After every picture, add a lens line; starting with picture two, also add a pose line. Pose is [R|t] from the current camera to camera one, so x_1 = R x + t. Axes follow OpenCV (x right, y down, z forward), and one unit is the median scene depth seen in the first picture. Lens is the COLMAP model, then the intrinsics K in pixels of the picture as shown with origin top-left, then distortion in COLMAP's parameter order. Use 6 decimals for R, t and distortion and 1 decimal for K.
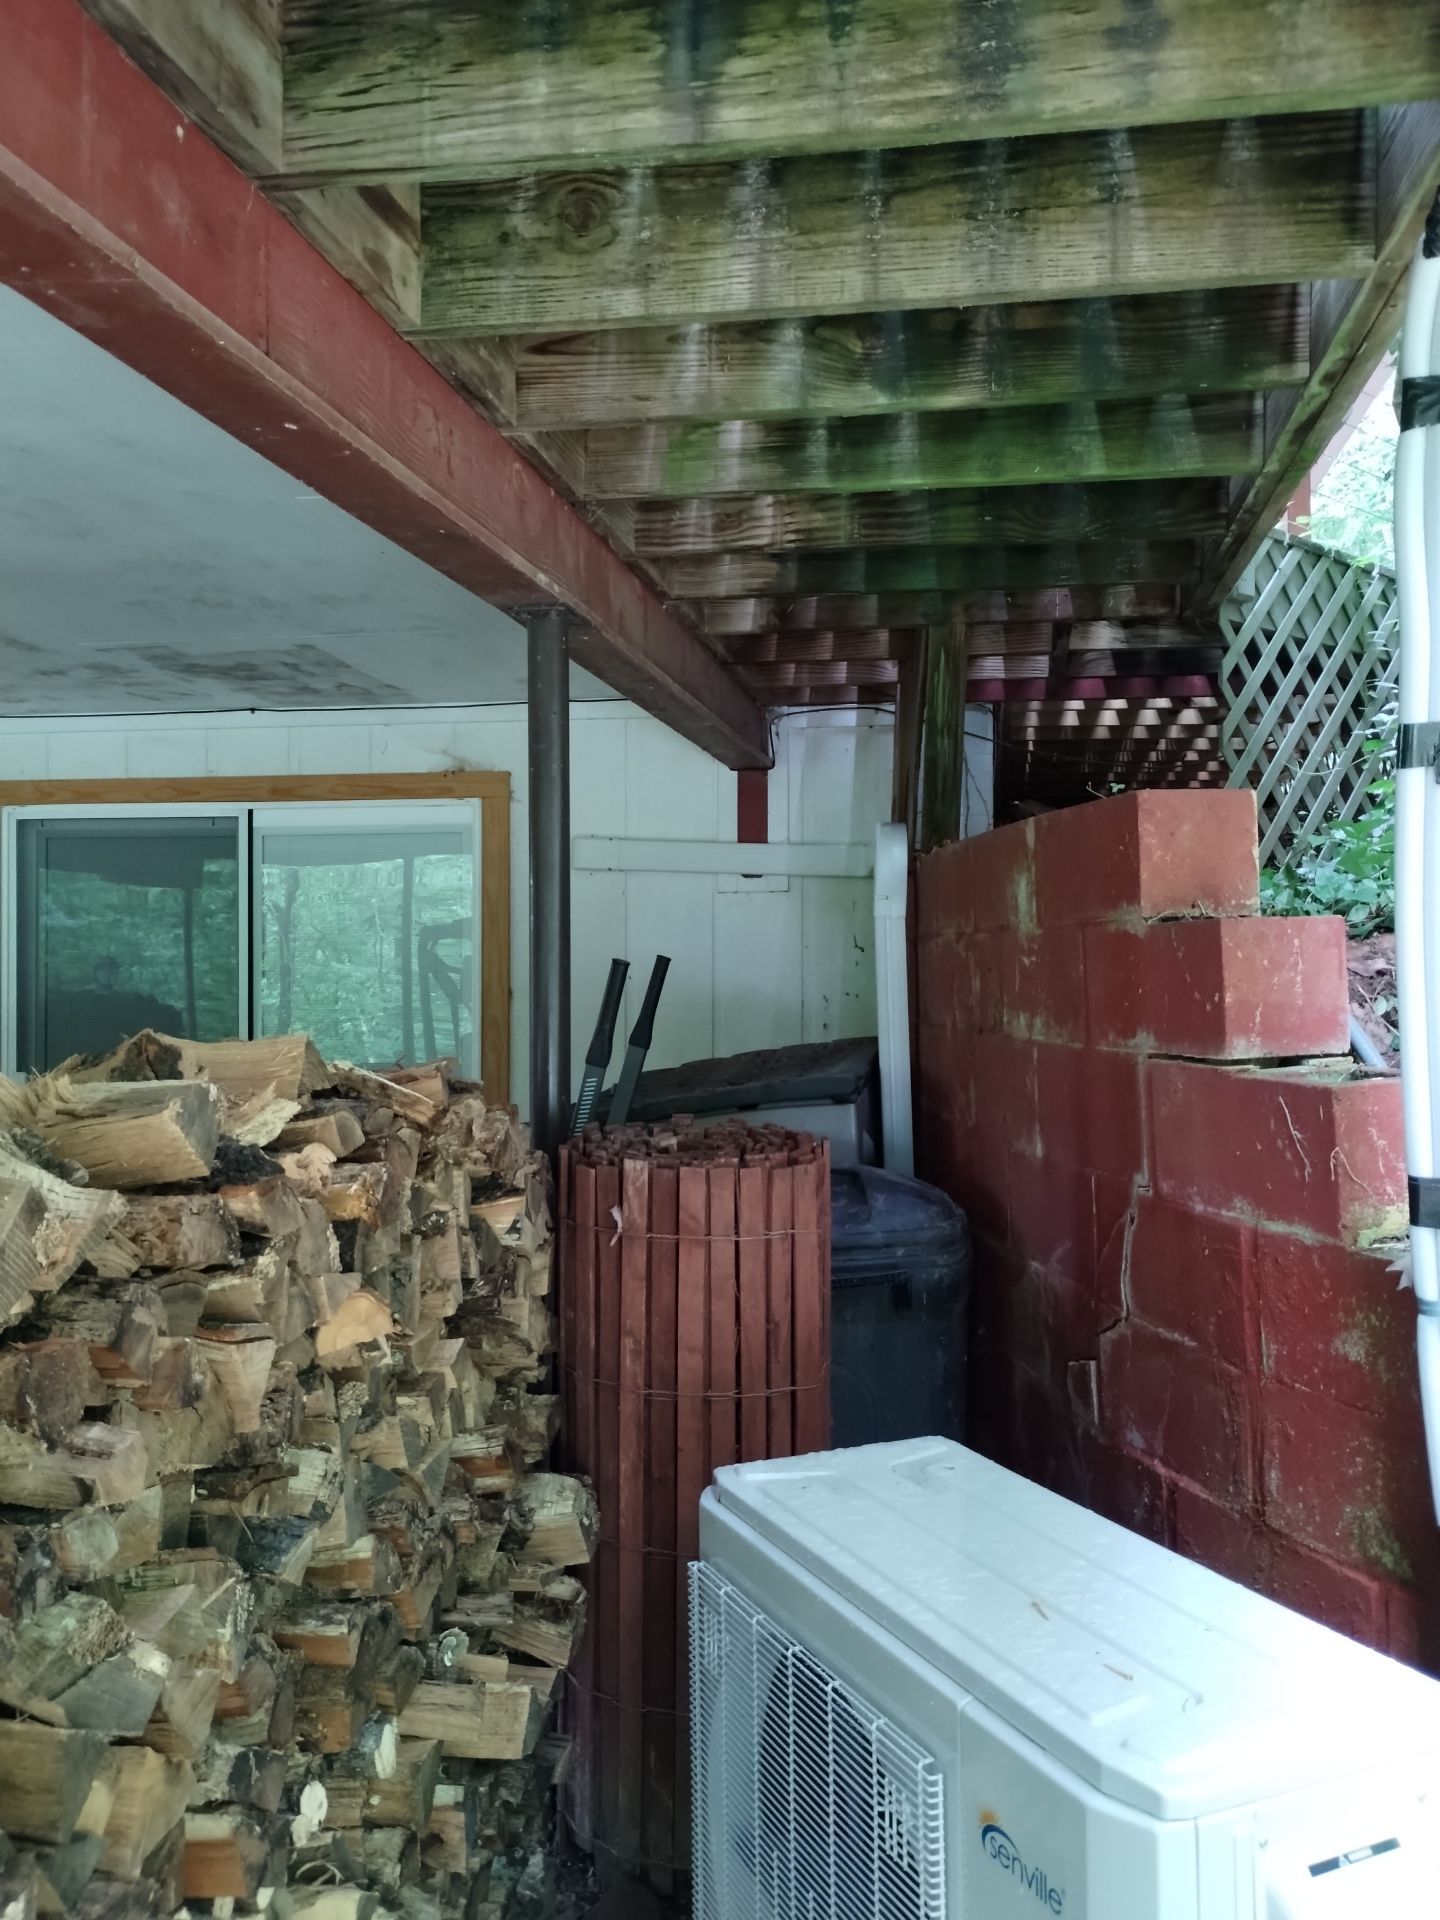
lens RADIAL K [[1584.5, 0, 721.3], [0, 1584.5, 933.6], [0, 0, 1]] dist [0.062512, -0.075415]
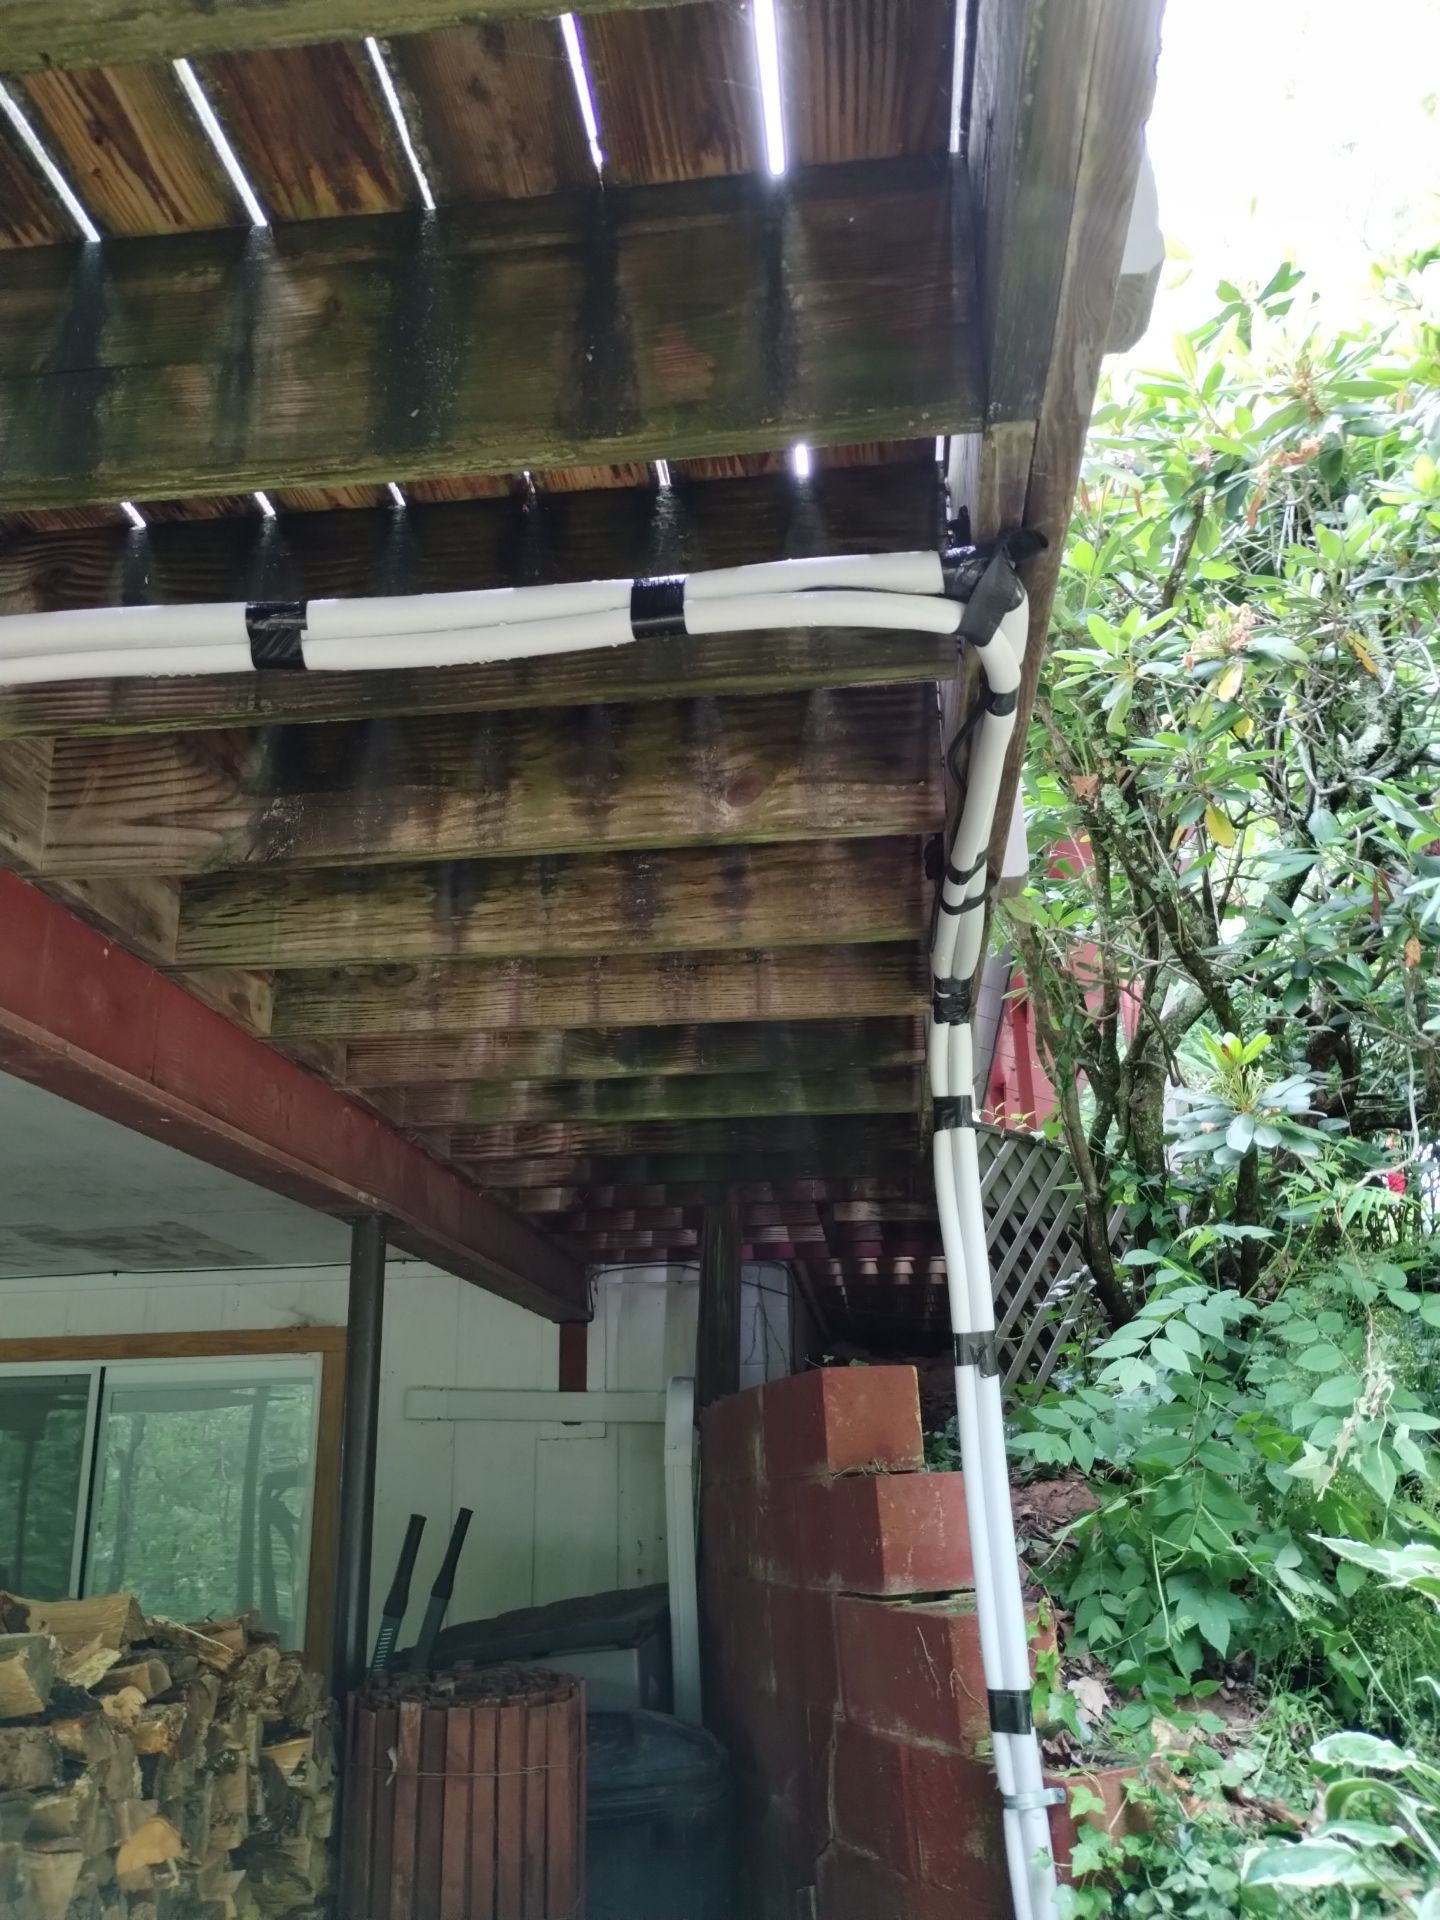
lens RADIAL K [[1580.7, 0, 710.9], [0, 1580.7, 953.8], [0, 0, 1]] dist [0.063500, -0.085653]
pose [[0.997603, 0.005065, 0.069014, 0.092564], [0.016306, 0.952027, -0.305579, -0.020807], [-0.067251, 0.305972, 0.949662, -0.334614]]
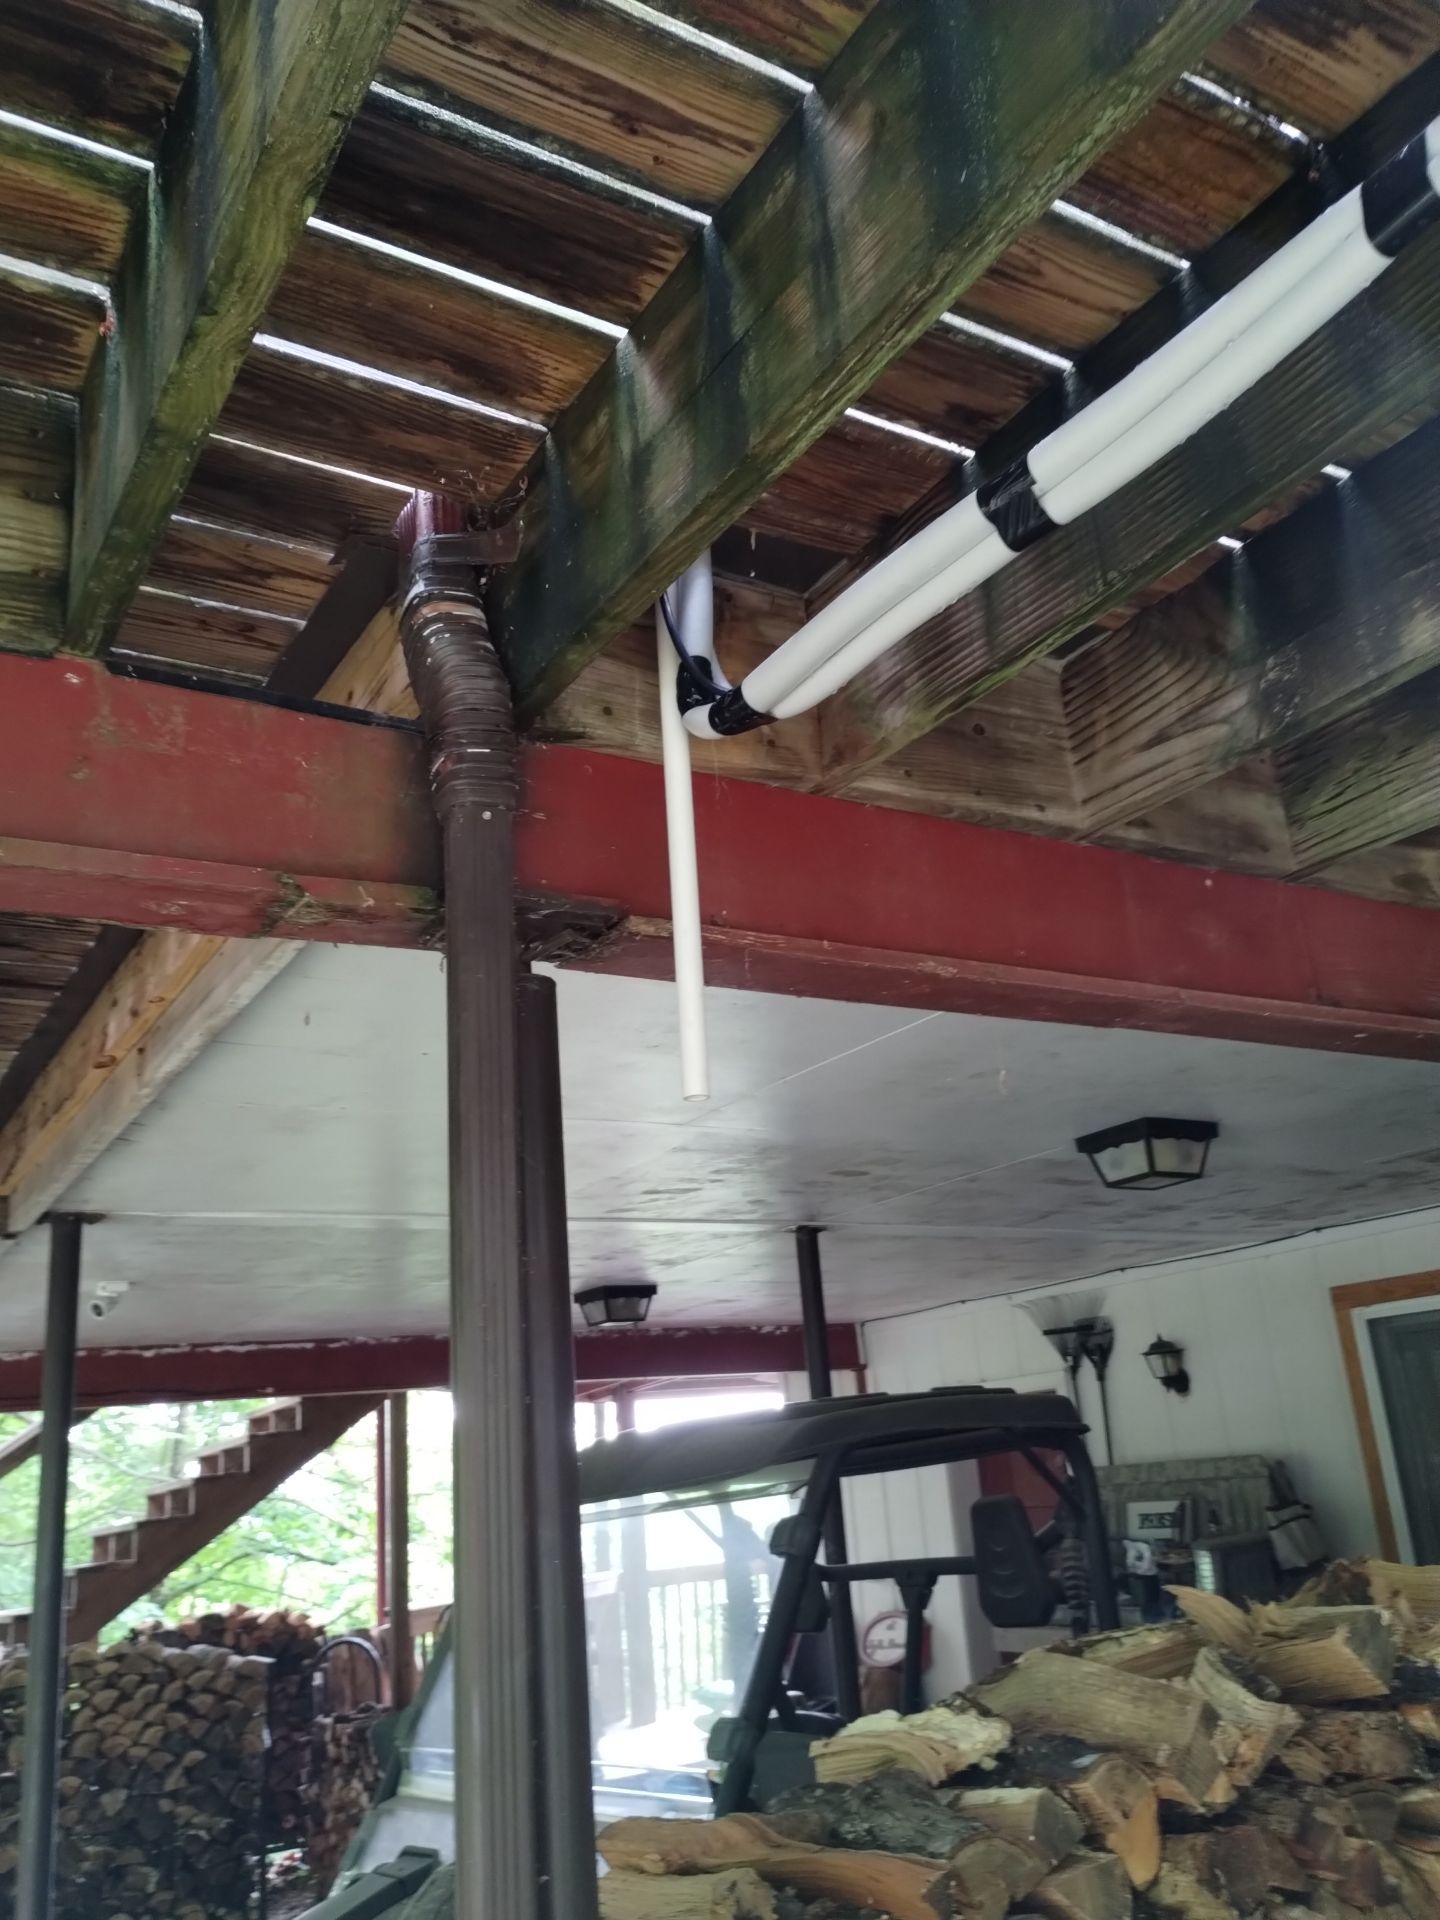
lens RADIAL K [[1596.8, 0, 730.7], [0, 1596.8, 956.1], [0, 0, 1]] dist [0.055075, -0.079558]
pose [[0.667139, -0.280203, -0.690226, 0.241208], [0.085591, 0.949257, -0.302631, -0.034606], [0.740000, 0.142820, 0.657269, -0.162594]]
